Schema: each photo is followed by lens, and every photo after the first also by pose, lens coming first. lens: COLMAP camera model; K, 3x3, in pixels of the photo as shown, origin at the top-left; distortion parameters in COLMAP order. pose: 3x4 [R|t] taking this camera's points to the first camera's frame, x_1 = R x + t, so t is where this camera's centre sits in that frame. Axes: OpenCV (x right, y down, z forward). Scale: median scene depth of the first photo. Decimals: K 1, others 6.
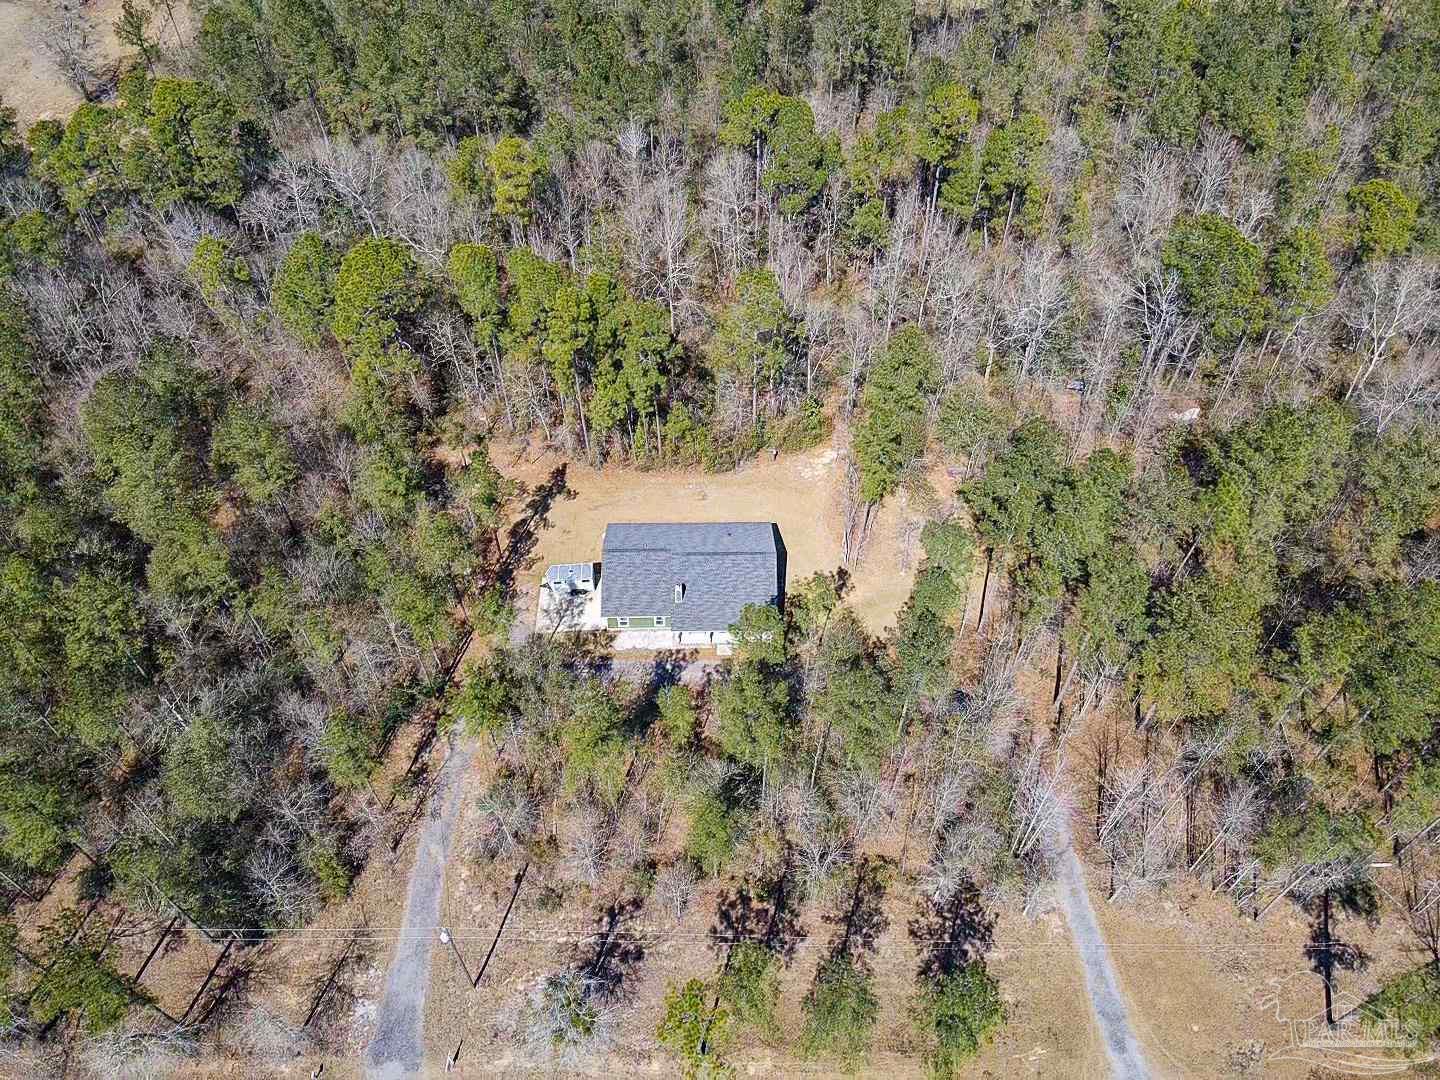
lens RADIAL K [[994.7, 0, 713.5], [0, 994.7, 543.1], [0, 0, 1]] dist [-0.005319, -0.015815]
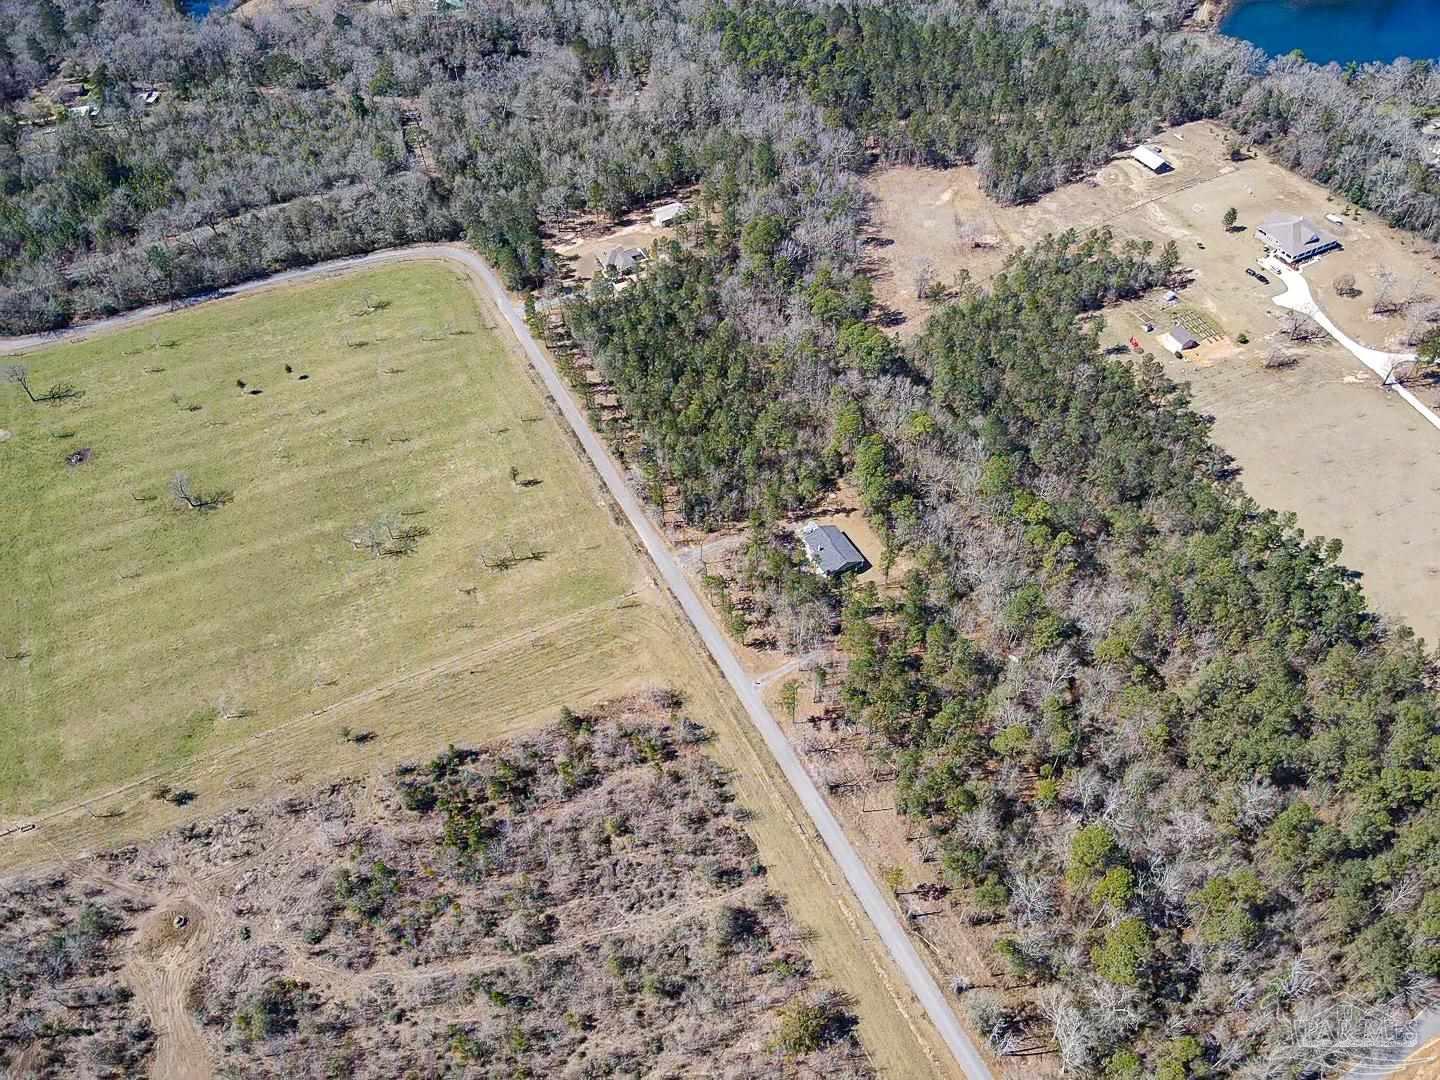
lens RADIAL K [[994.7, 0, 721.7], [0, 994.7, 546.8], [0, 0, 1]] dist [-0.005319, -0.015815]
pose [[0.462254, 0.670383, -0.580438, 2.005902], [-0.675616, 0.690217, 0.259121, -0.683428], [0.574338, 0.272374, 0.771976, -2.030506]]
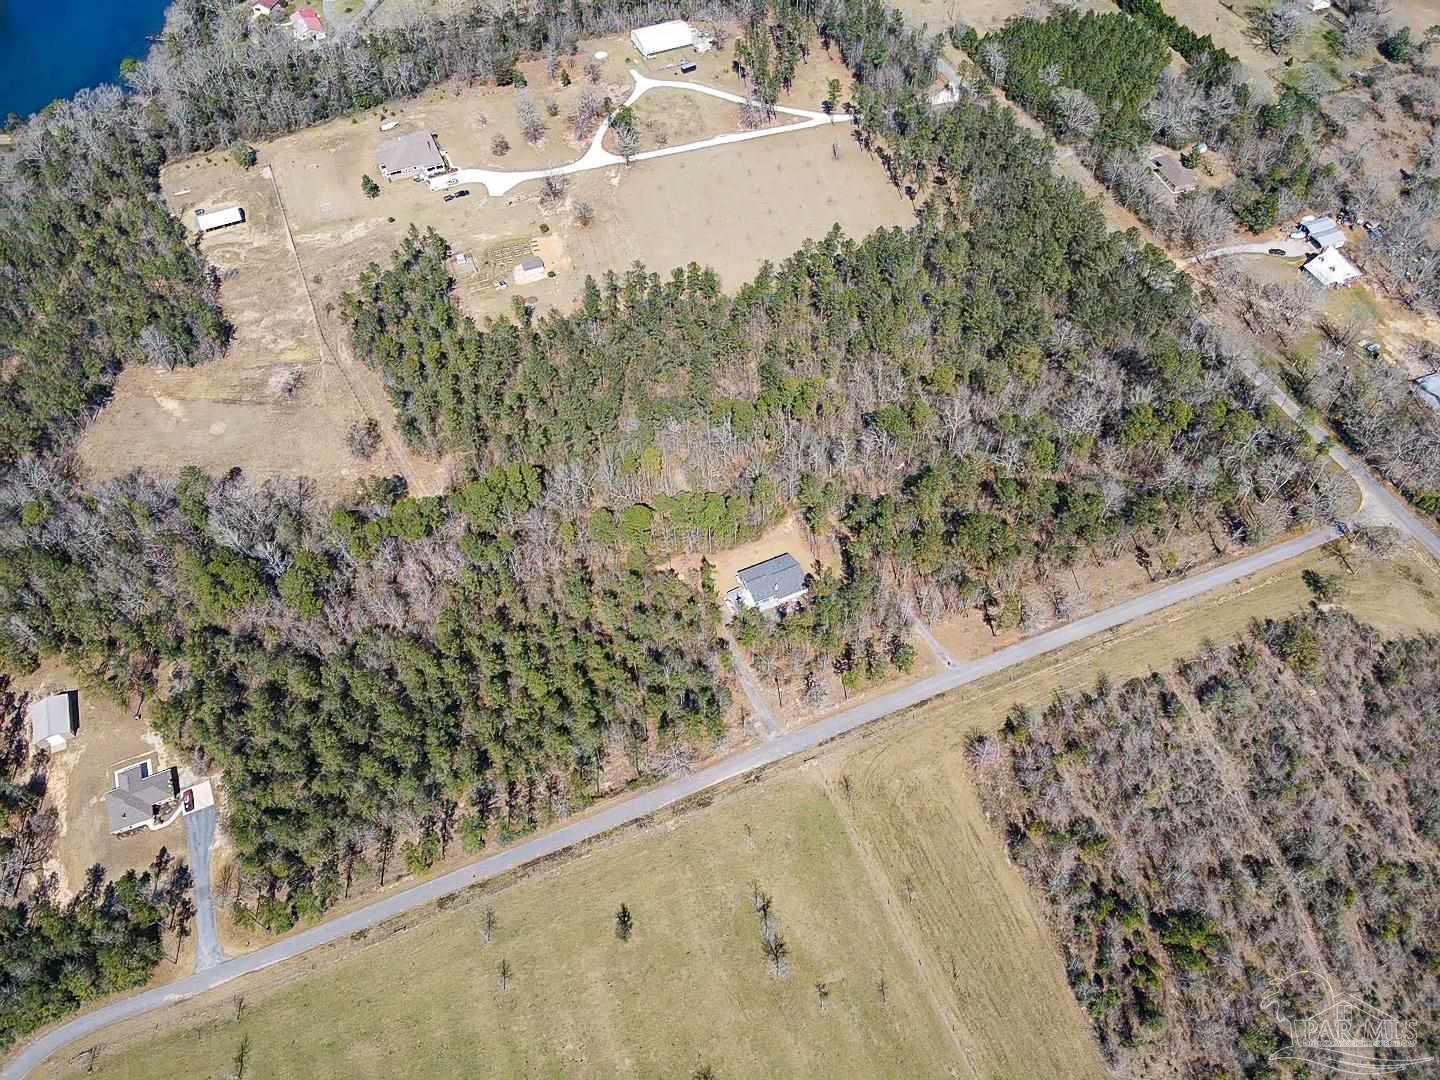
lens RADIAL K [[994.7, 0, 704.4], [0, 994.7, 533.6], [0, 0, 1]] dist [-0.005319, -0.015815]
pose [[0.921488, -0.331094, 0.203068, -0.938158], [0.324424, 0.943586, 0.066295, -0.440206], [-0.213562, 0.004790, 0.976918, -2.255756]]
